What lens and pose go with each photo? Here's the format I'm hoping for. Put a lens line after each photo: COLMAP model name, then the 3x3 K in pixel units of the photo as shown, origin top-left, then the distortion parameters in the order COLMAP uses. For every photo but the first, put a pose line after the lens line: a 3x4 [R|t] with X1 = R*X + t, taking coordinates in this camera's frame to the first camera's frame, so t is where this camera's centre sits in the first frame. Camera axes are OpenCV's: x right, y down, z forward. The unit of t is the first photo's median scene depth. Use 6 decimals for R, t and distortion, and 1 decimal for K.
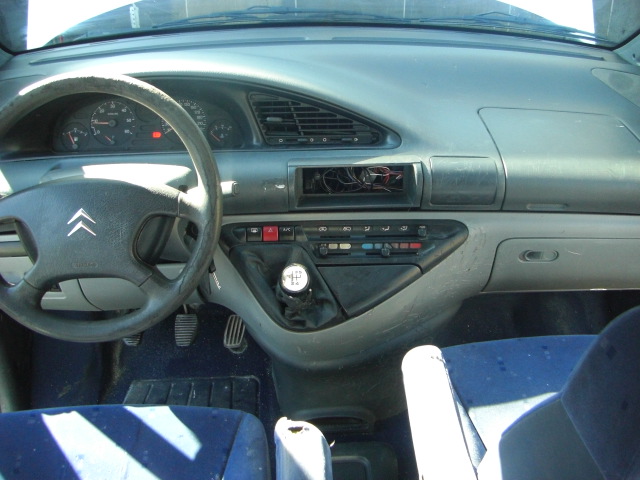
lens RADIAL K [[708.9, 0, 316.4], [0, 708.9, 243.0], [0, 0, 1]] dist [-0.172509, 0.000000]
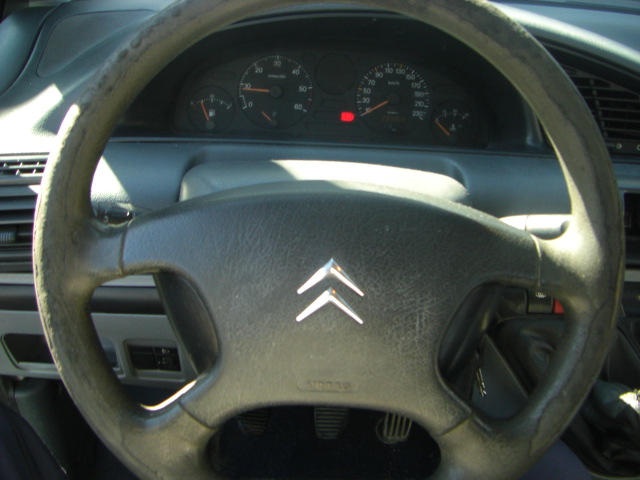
lens RADIAL K [[708.9, 0, 325.7], [0, 708.9, 234.8], [0, 0, 1]] dist [-0.172509, 0.000000]
pose [[0.997951, 0.063919, 0.002785, -0.244910], [-0.063852, 0.997763, -0.019821, -0.039925], [-0.004046, 0.019603, 0.999800, 0.396635]]
